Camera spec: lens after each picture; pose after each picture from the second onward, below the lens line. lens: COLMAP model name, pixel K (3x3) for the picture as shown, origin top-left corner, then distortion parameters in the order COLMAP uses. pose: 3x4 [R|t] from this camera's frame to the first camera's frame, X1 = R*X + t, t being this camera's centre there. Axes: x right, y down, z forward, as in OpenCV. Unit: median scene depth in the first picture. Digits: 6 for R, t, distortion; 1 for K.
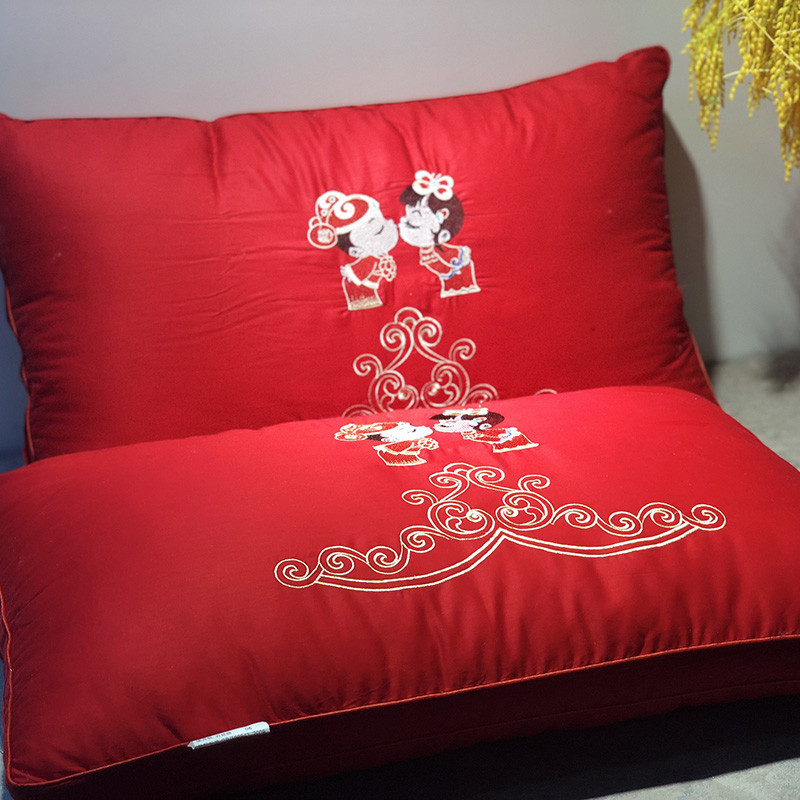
lens RADIAL K [[1651.5, 0, 400.4], [0, 1651.5, 374.8], [0, 0, 1]] dist [-0.189437, 2.326354]
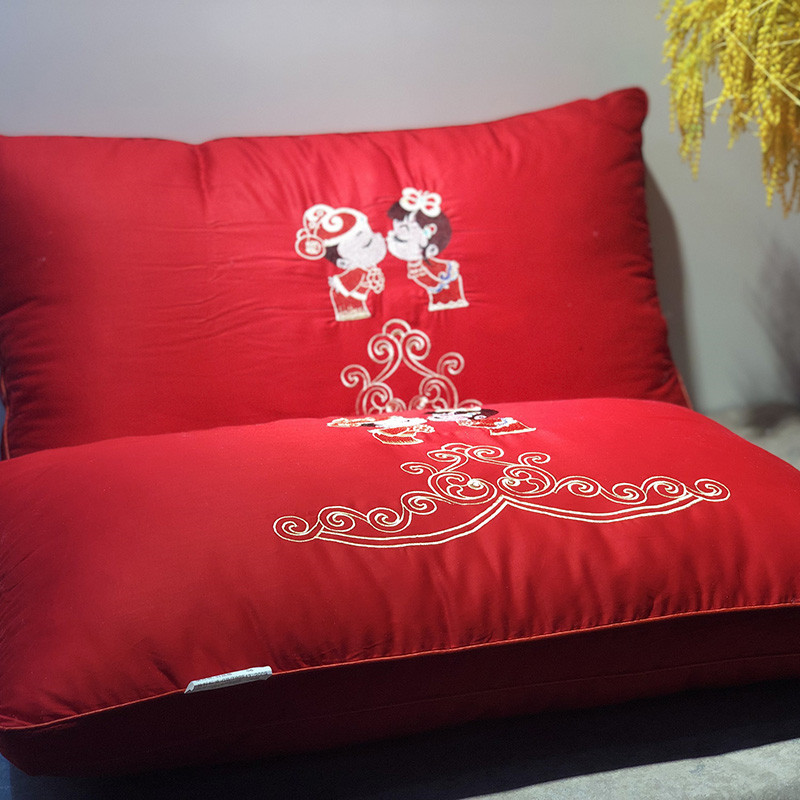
lens RADIAL K [[1651.5, 0, 400.4], [0, 1651.5, 374.8], [0, 0, 1]] dist [-0.189437, 2.326354]
pose [[0.999364, 0.004383, 0.035382, -0.027788], [-0.000081, 0.992693, -0.120665, 0.112033], [-0.035653, 0.120586, 0.992063, 0.019741]]
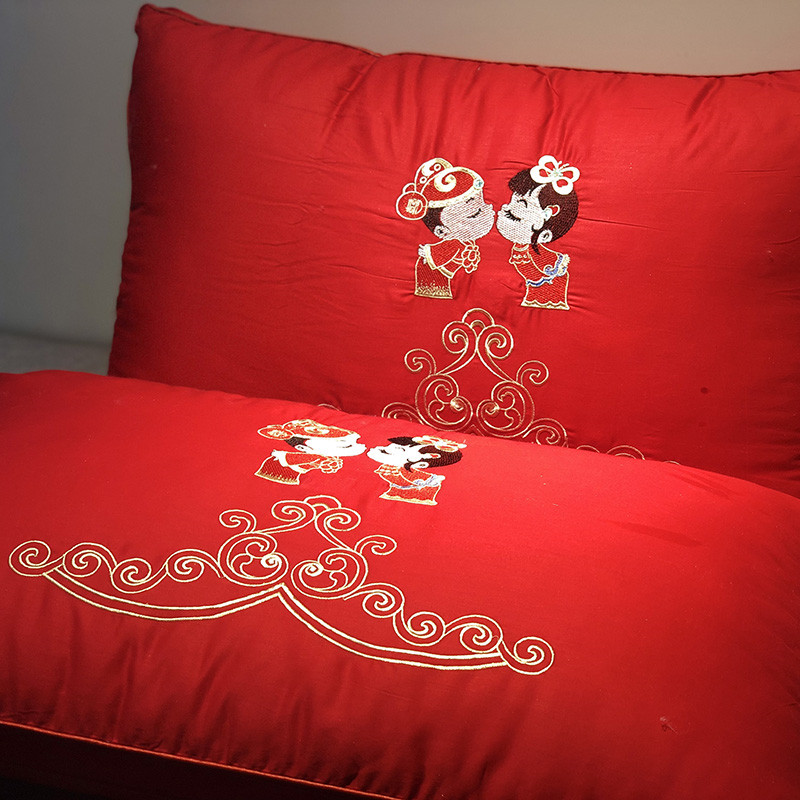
lens RADIAL K [[1651.5, 0, 400.4], [0, 1651.5, 374.8], [0, 0, 1]] dist [-0.189437, 2.326354]
pose [[0.839432, 0.257791, -0.478433, 0.388546], [-0.230813, 0.966108, 0.115591, -0.096972], [0.492016, 0.013398, 0.870483, 0.235719]]
